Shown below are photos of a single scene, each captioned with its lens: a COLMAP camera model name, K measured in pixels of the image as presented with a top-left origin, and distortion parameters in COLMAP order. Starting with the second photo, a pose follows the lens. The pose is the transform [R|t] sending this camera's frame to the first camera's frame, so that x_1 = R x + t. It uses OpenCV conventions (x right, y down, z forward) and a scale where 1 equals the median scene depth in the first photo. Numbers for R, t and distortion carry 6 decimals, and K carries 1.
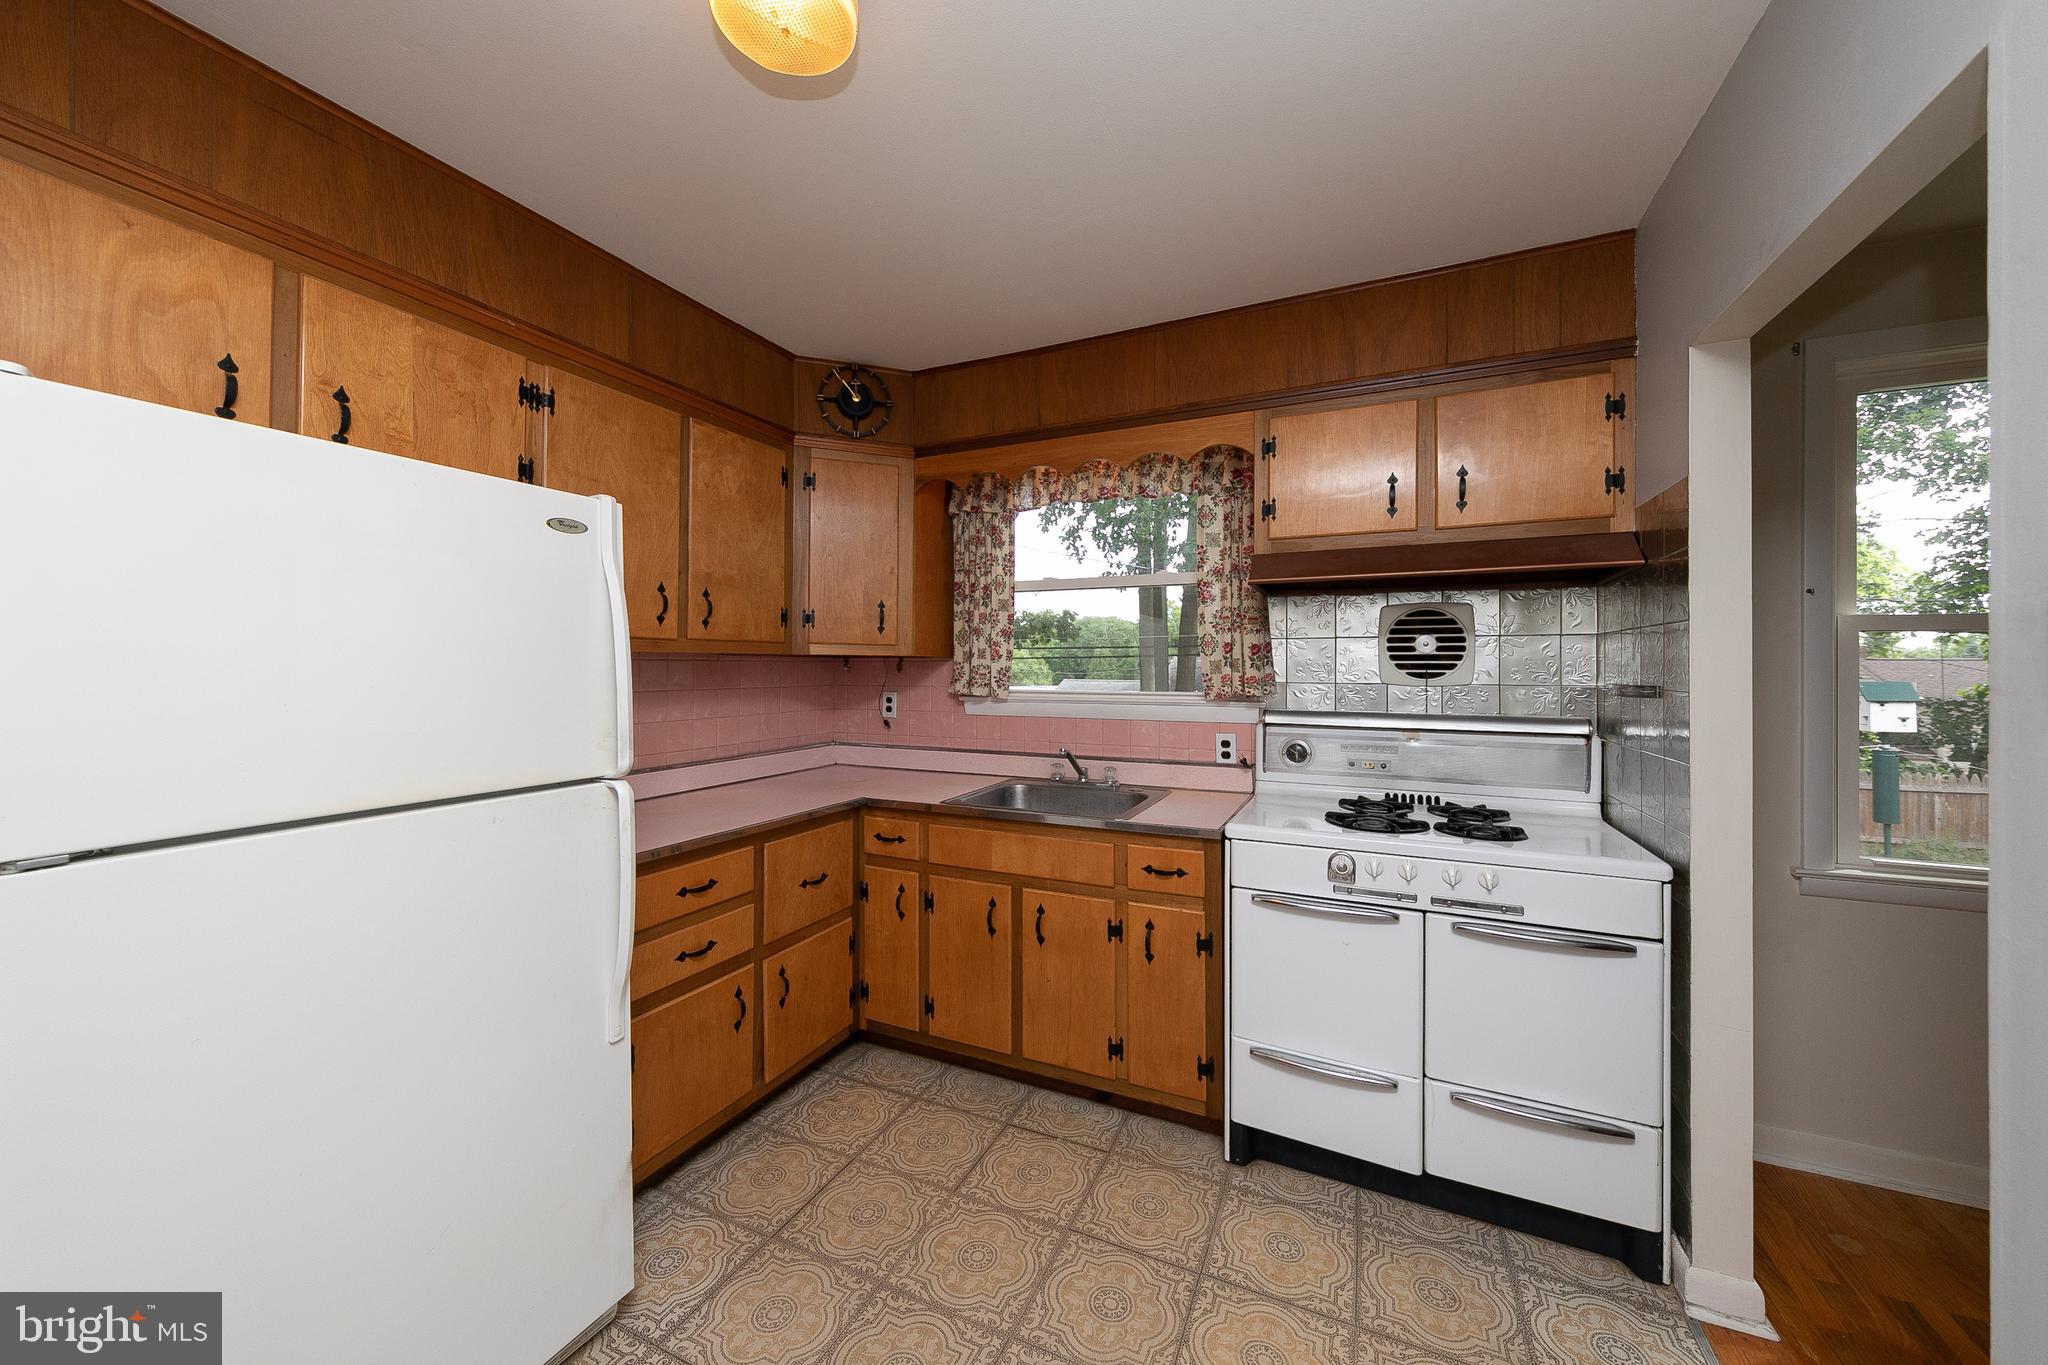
lens RADIAL K [[769.9, 0, 1026.0], [0, 769.9, 667.6], [0, 0, 1]] dist [0.006624, -0.000738]
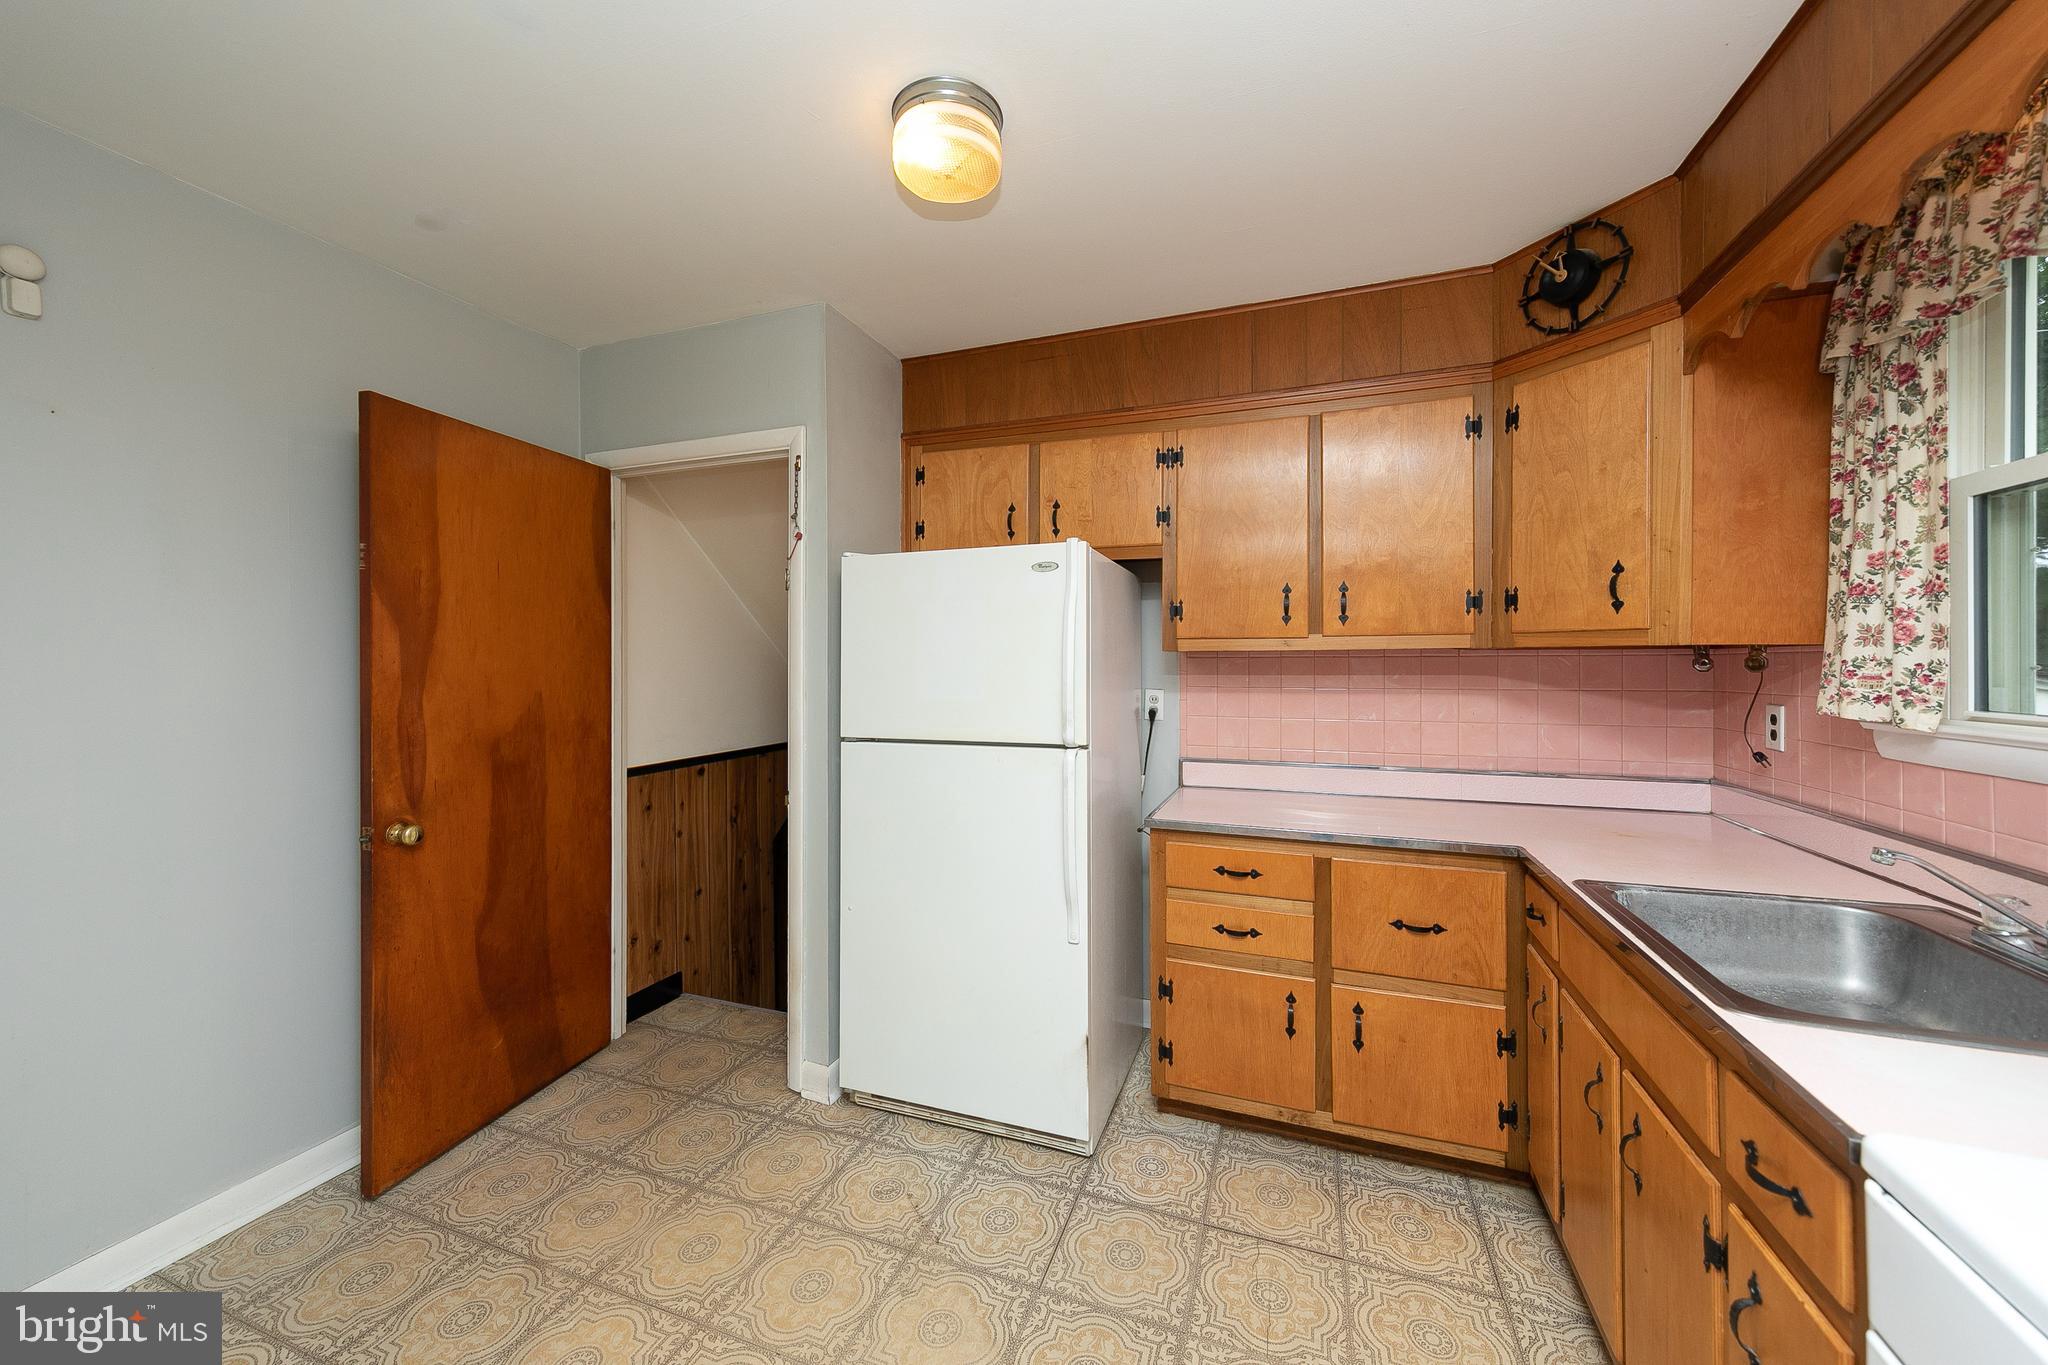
lens RADIAL K [[769.9, 0, 1031.7], [0, 769.9, 669.2], [0, 0, 1]] dist [0.006624, -0.000738]
pose [[0.051226, 0.003847, -0.998680, 0.459917], [0.001803, 0.999991, 0.003945, 0.000774], [0.998685, -0.002003, 0.051219, 0.493161]]
